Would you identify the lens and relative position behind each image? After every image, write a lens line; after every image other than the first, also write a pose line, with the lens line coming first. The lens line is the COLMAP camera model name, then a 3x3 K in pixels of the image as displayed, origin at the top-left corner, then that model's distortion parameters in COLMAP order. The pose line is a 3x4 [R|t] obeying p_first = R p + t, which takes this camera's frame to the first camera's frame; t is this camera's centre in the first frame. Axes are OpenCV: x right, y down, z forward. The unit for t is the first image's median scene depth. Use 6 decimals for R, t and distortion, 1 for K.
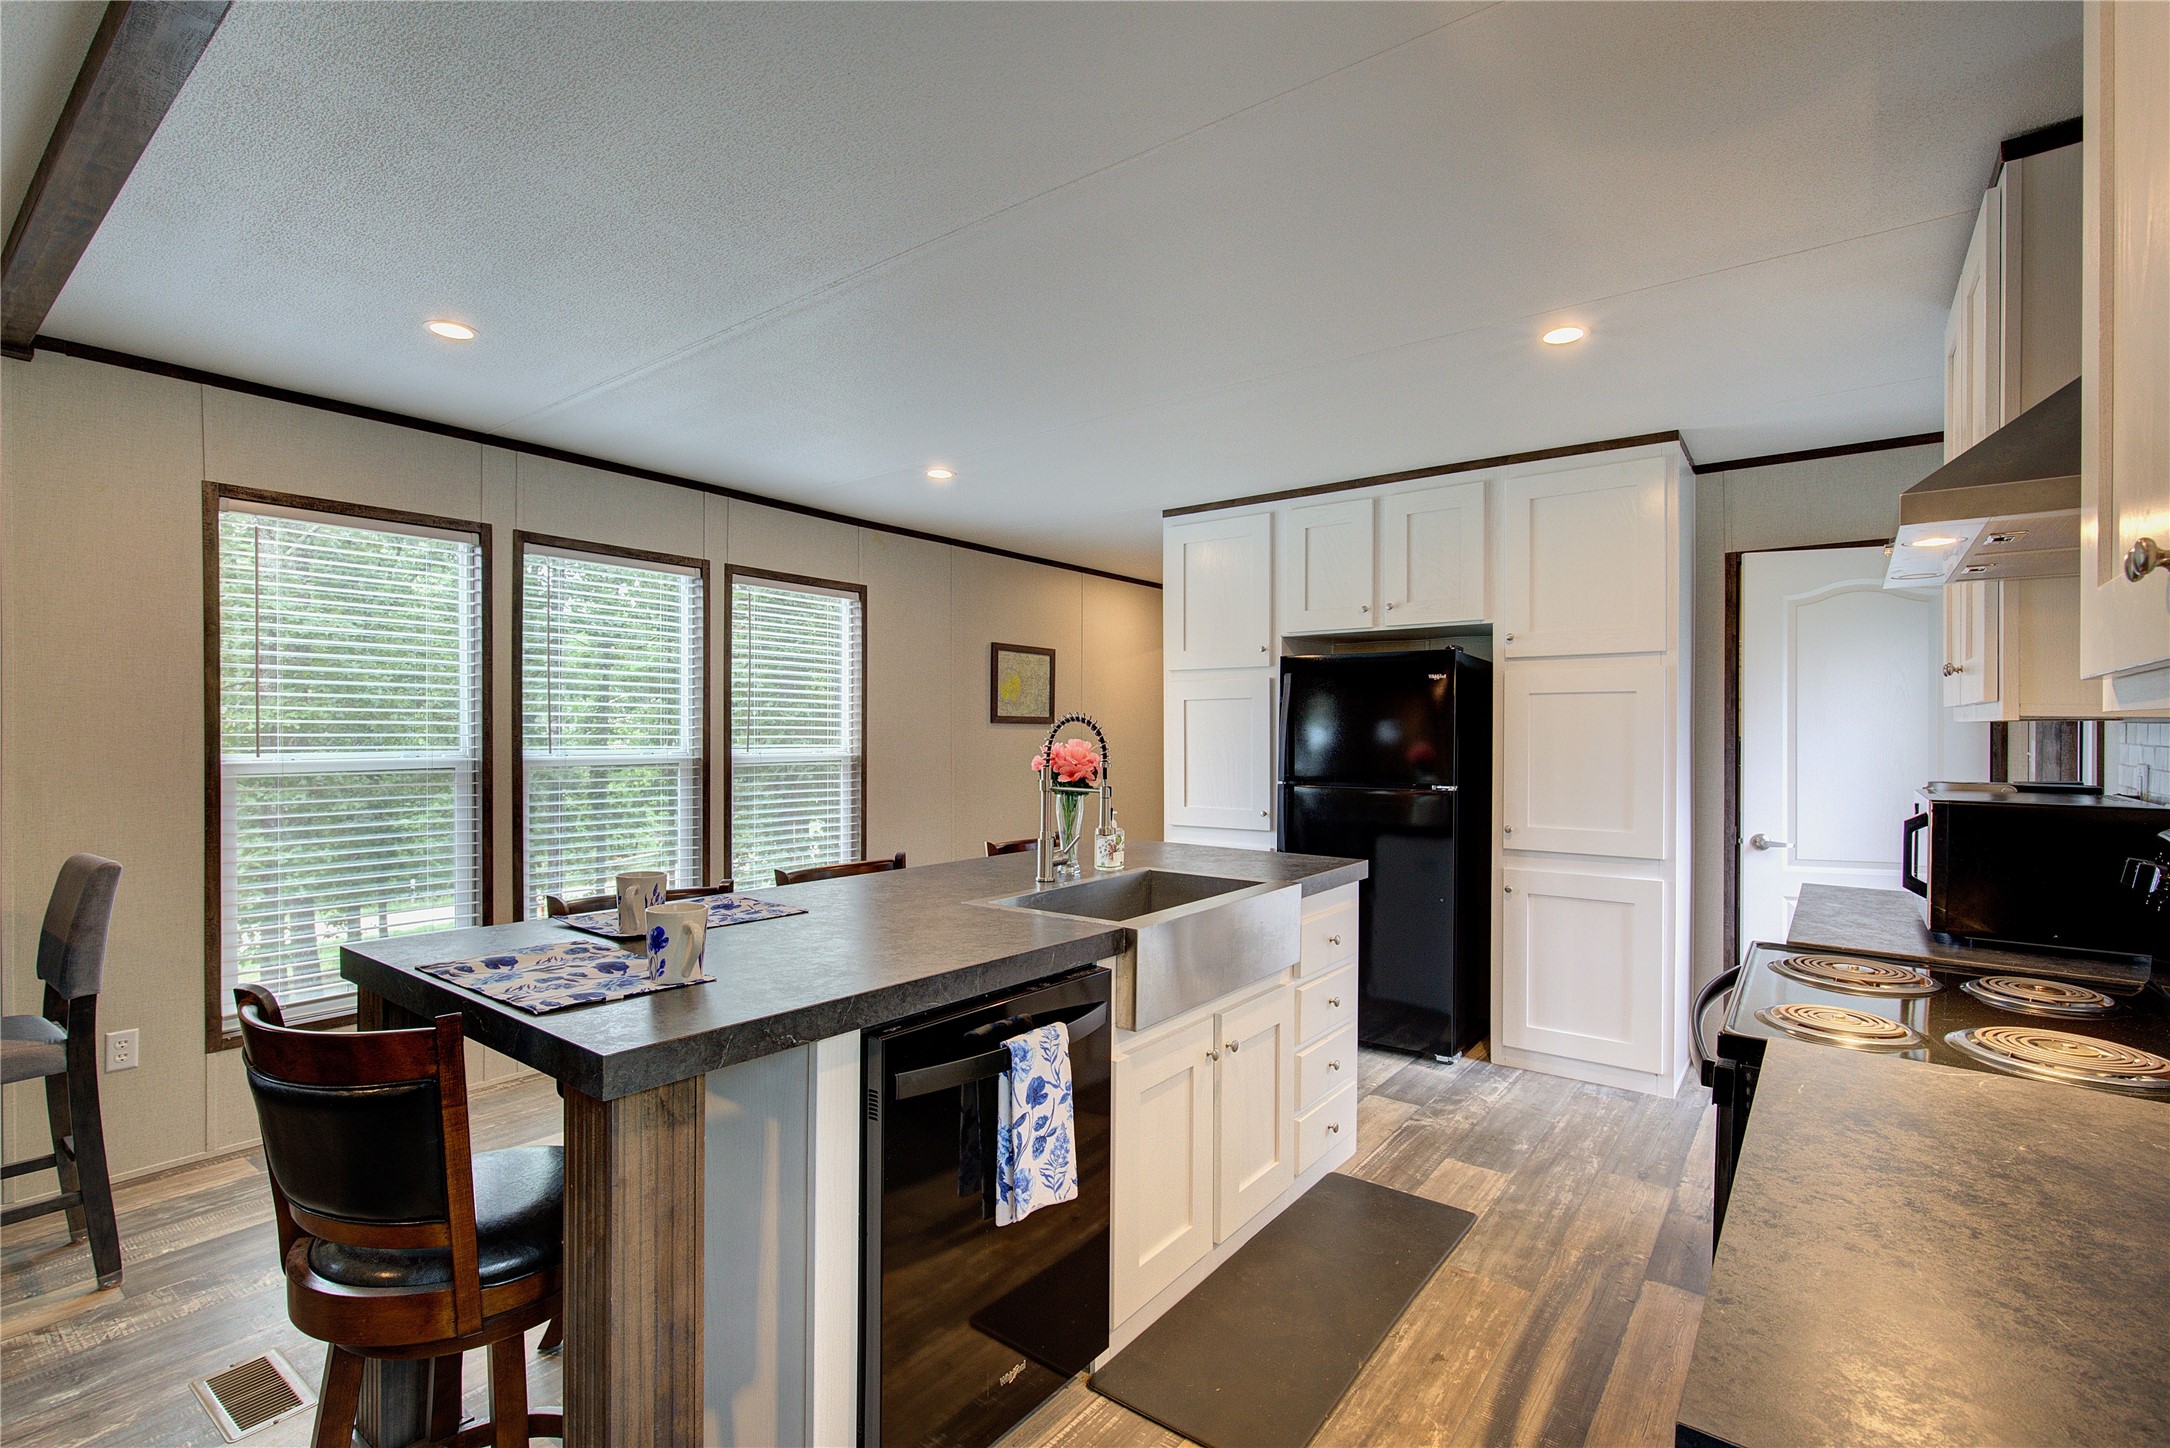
lens RADIAL K [[993.5, 0, 1080.9], [0, 993.5, 721.3], [0, 0, 1]] dist [-0.000050, 0.000540]
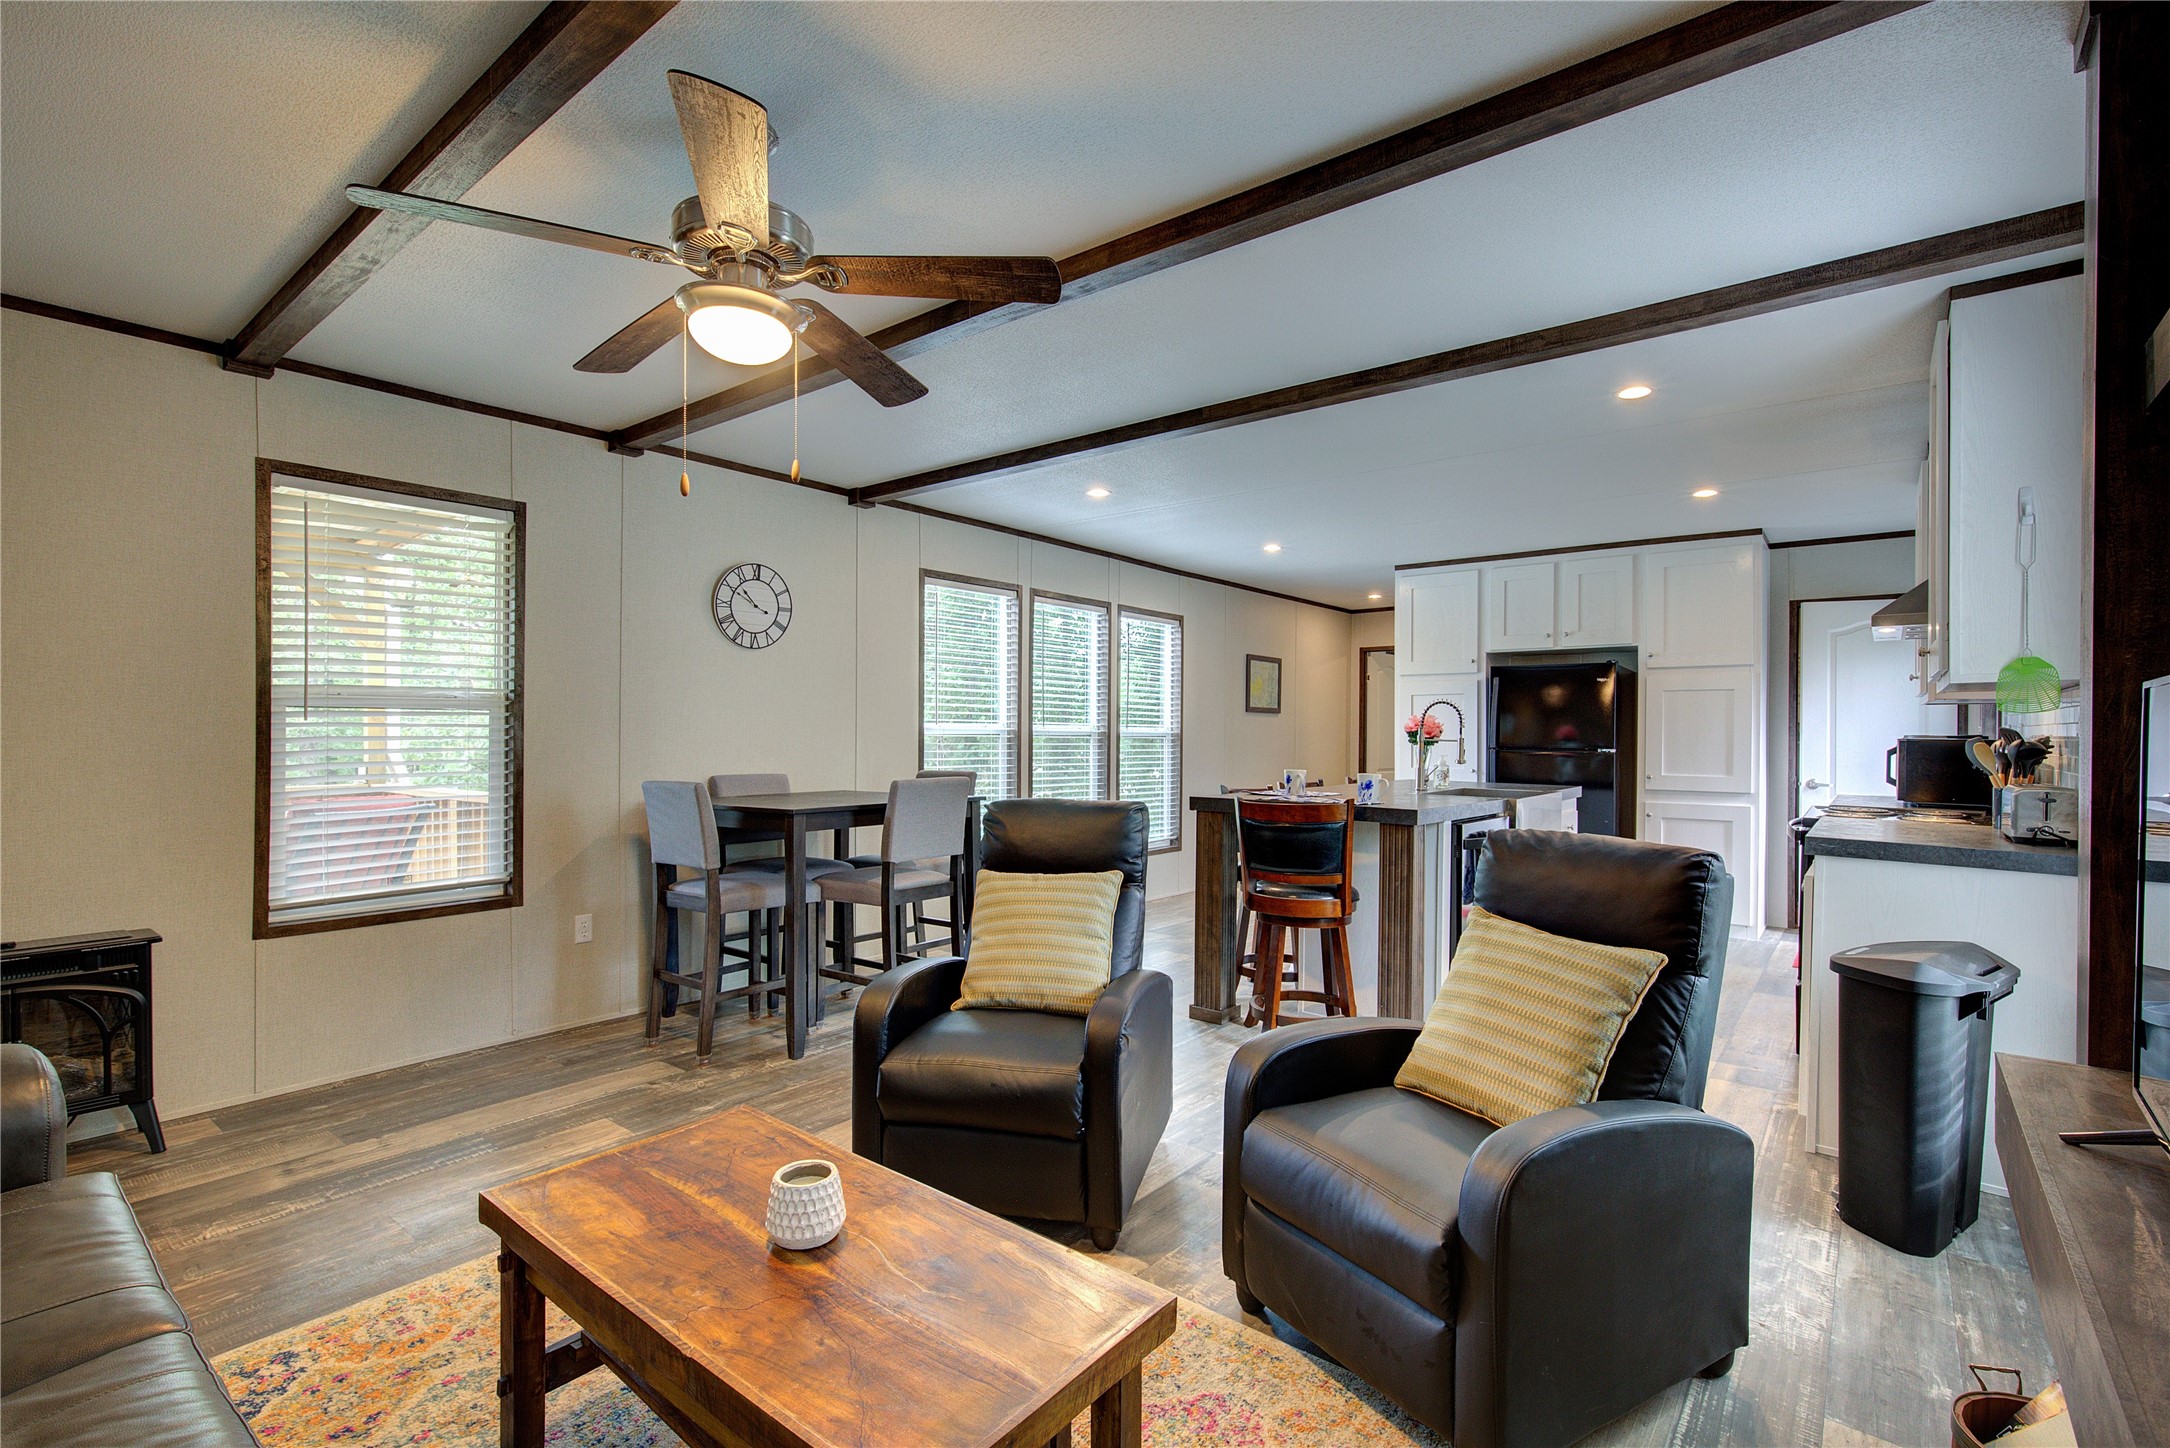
lens RADIAL K [[993.5, 0, 1083.1], [0, 993.5, 730.1], [0, 0, 1]] dist [-0.000050, 0.000540]
pose [[0.999622, 0.004922, -0.027031, -0.419856], [-0.004669, 0.999945, 0.009433, 0.023097], [0.027076, -0.009304, 0.999590, -0.592322]]
